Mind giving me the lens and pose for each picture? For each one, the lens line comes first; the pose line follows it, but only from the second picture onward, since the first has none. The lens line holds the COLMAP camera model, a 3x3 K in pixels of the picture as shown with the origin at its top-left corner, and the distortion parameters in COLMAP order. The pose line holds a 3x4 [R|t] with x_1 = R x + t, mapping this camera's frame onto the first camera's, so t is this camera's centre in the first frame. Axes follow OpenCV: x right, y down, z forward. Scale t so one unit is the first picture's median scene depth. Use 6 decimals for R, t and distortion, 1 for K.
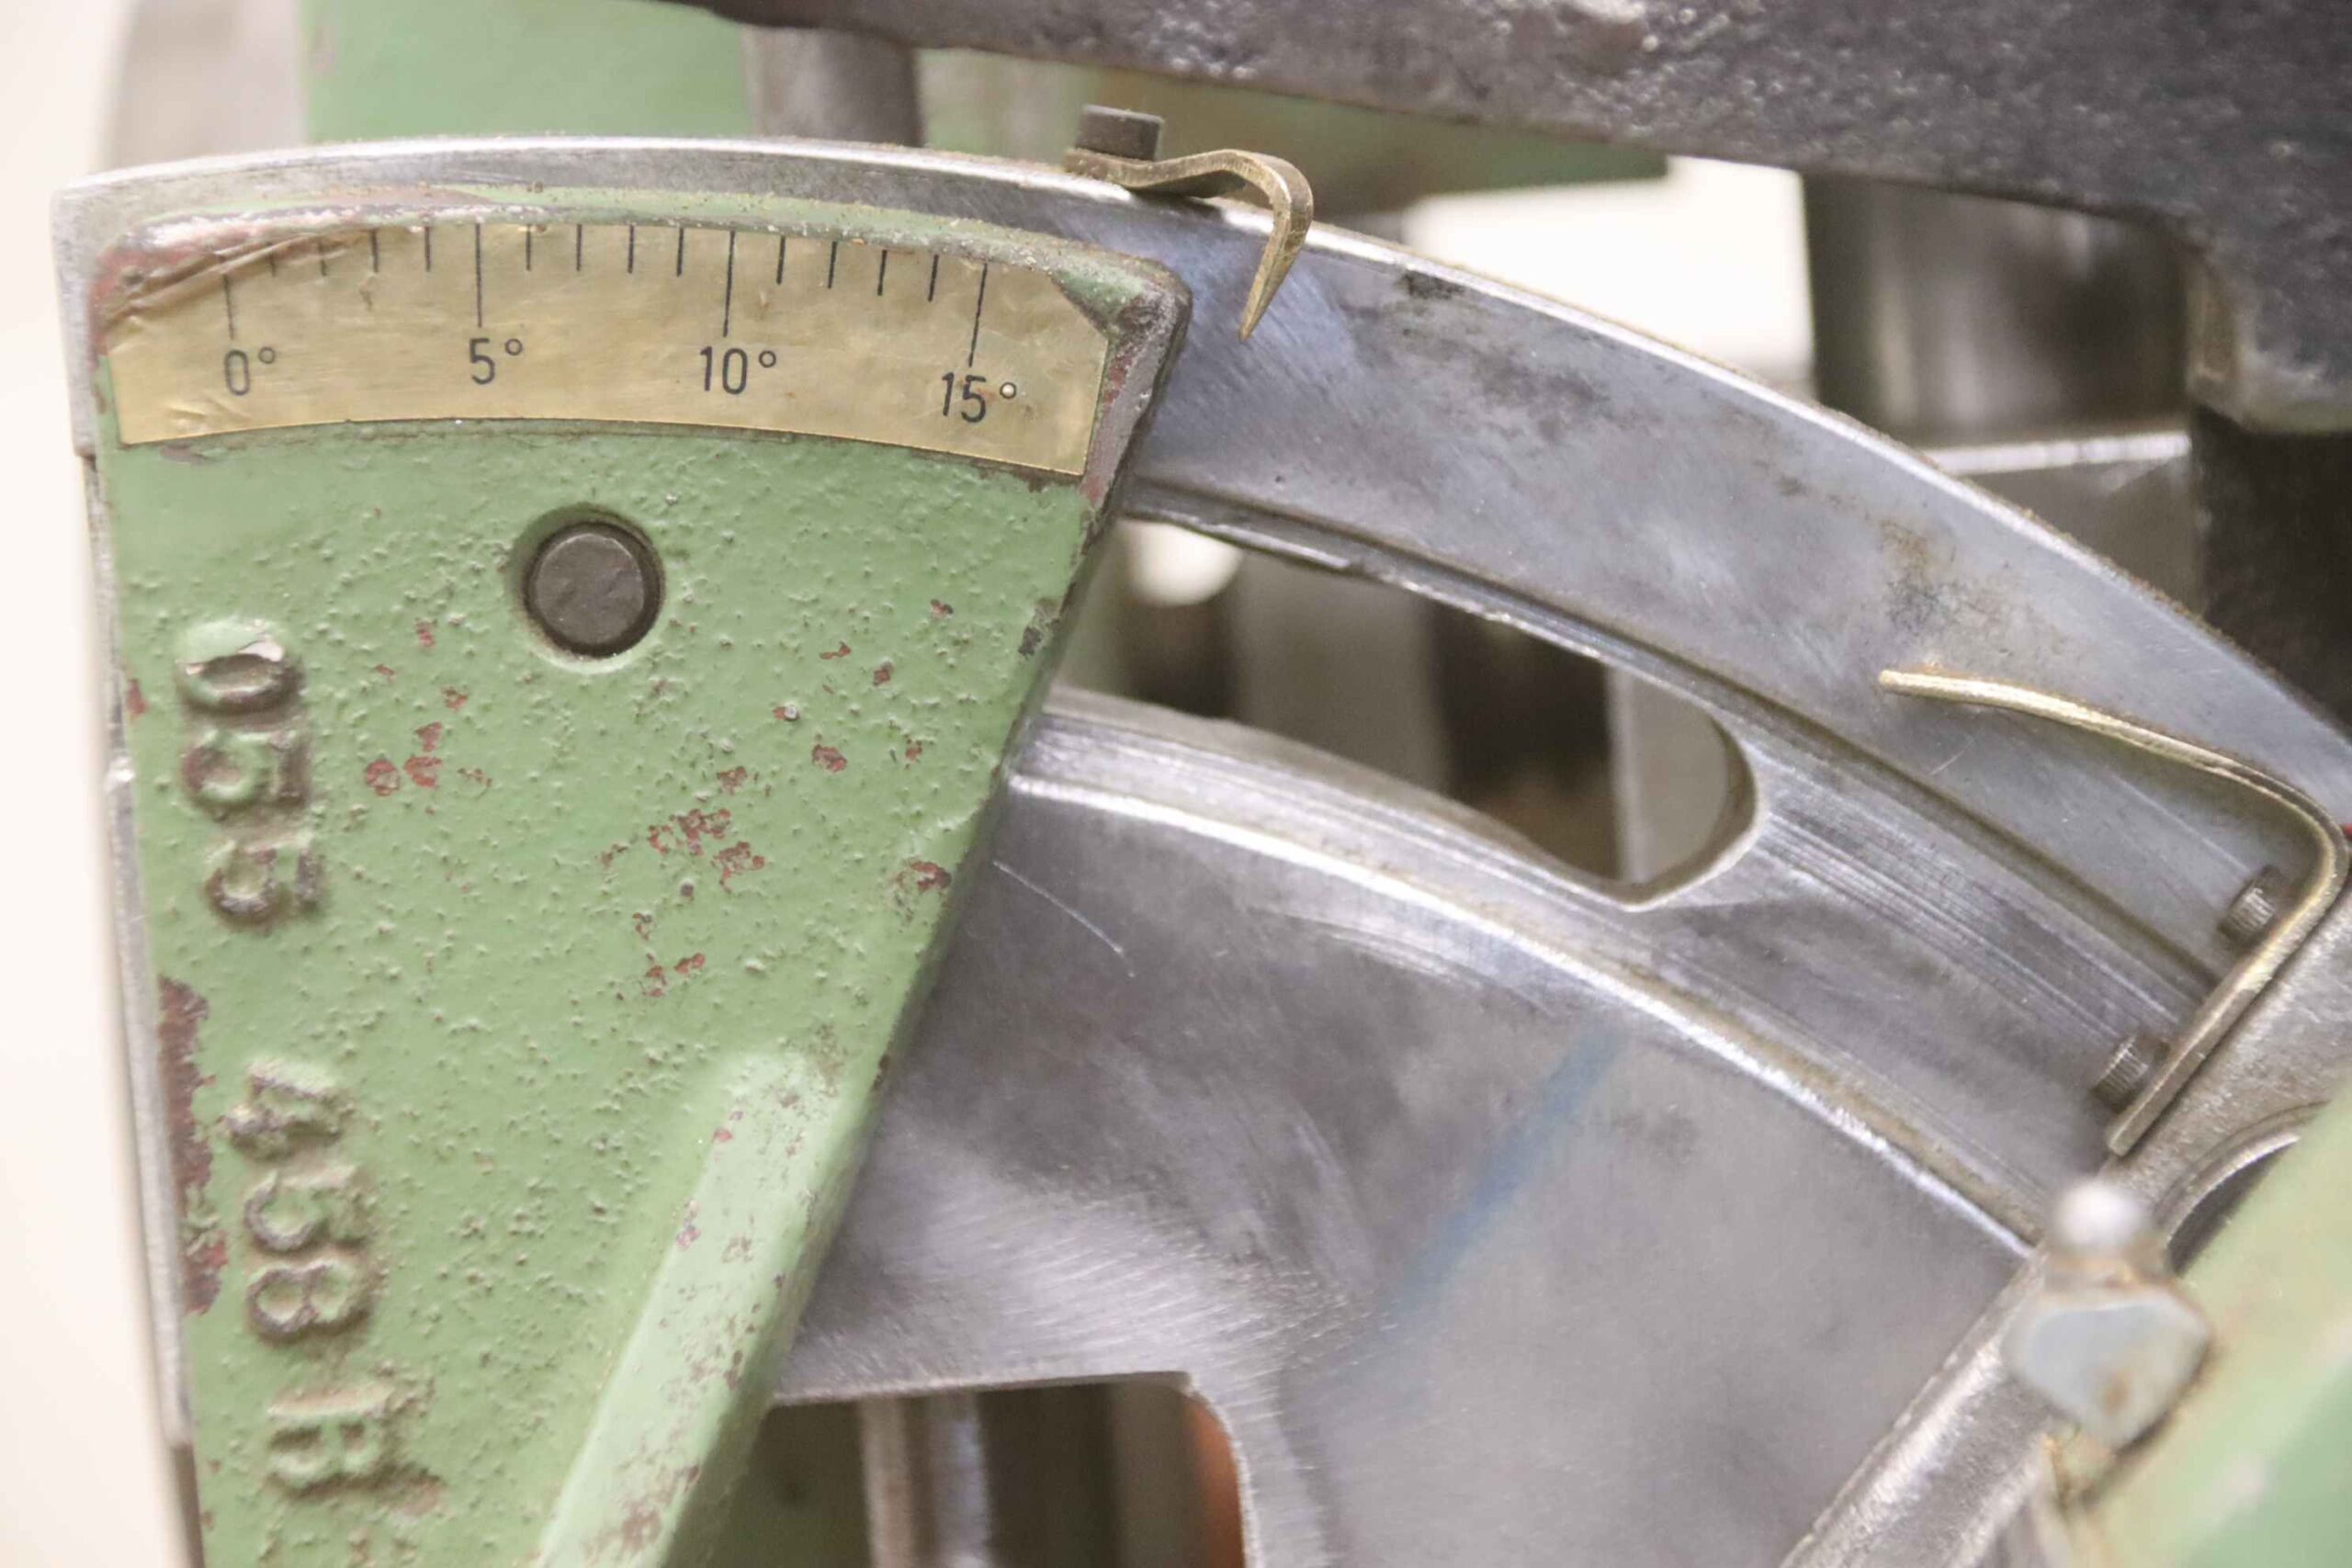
lens RADIAL K [[10766.4, 0, 1178.6], [0, 10766.4, 786.1], [0, 0, 1]] dist [0.633279, 0.000000]
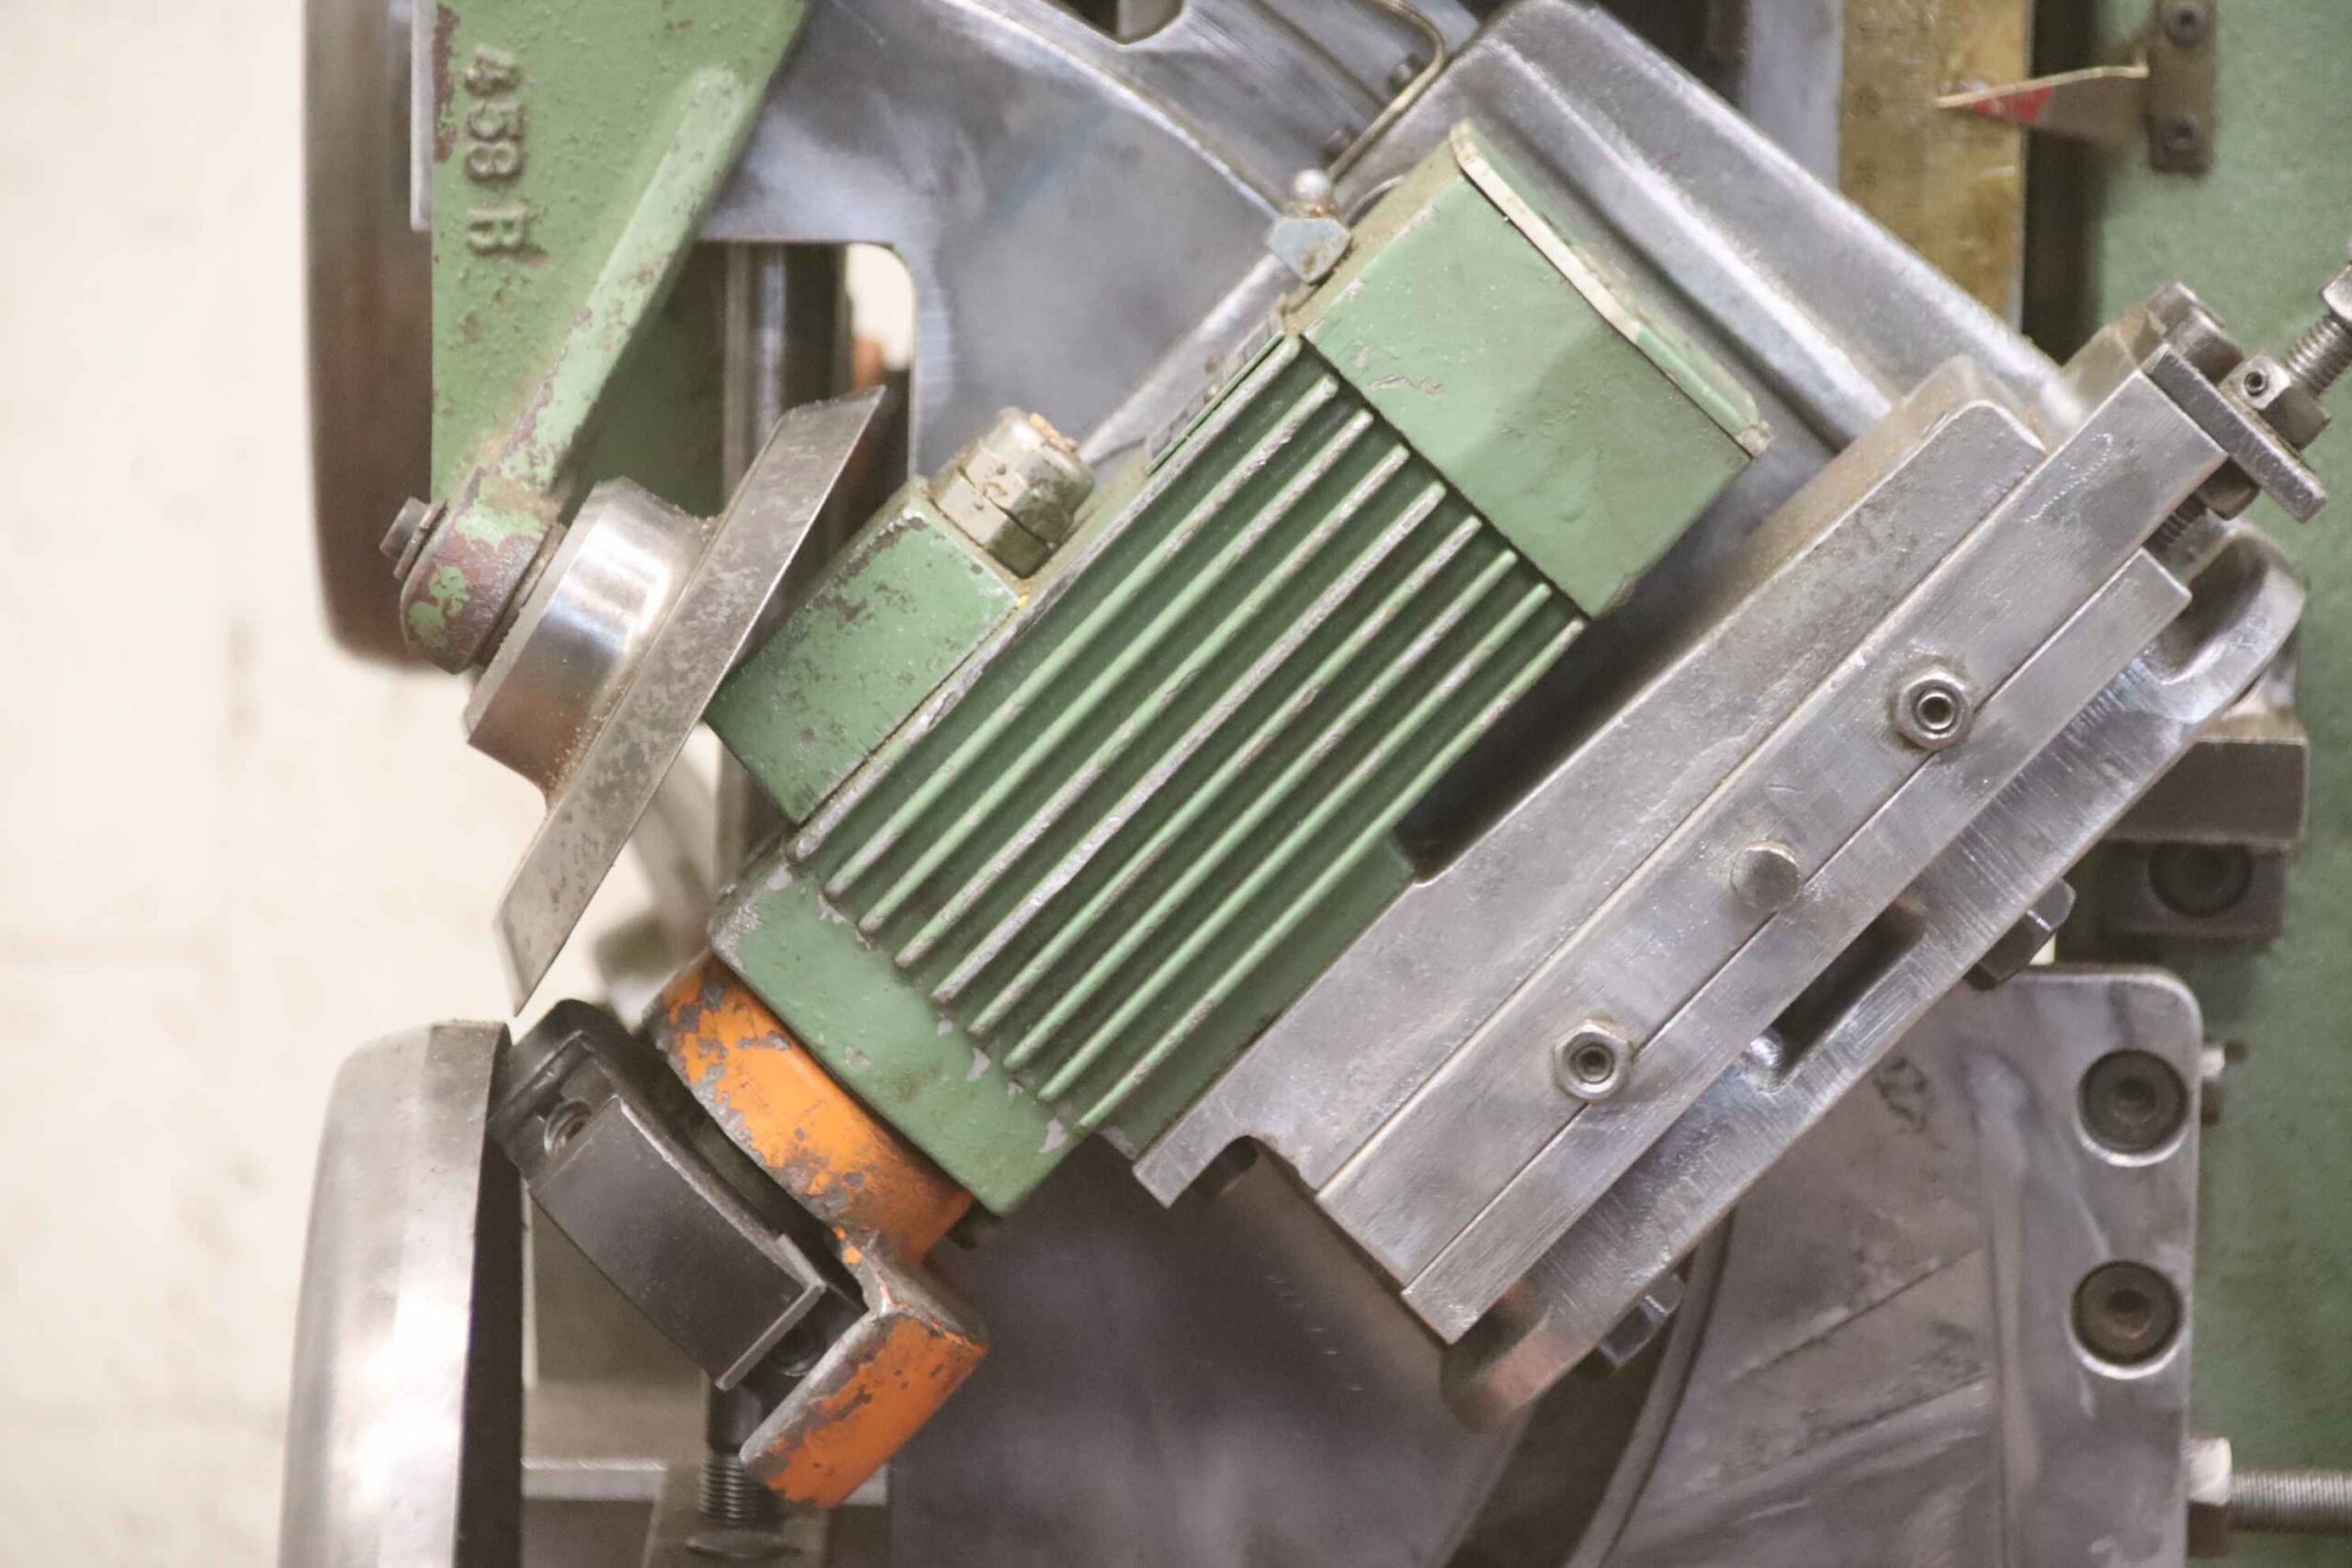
lens RADIAL K [[12040.4, 0, 1182.7], [0, 12040.4, 786.6], [0, 0, 1]] dist [1.258255, 0.000000]
pose [[0.993848, 0.097886, 0.051805, -0.056884], [-0.099620, 0.994510, 0.032013, 0.080082], [-0.048387, -0.036976, 0.998144, -1.424895]]
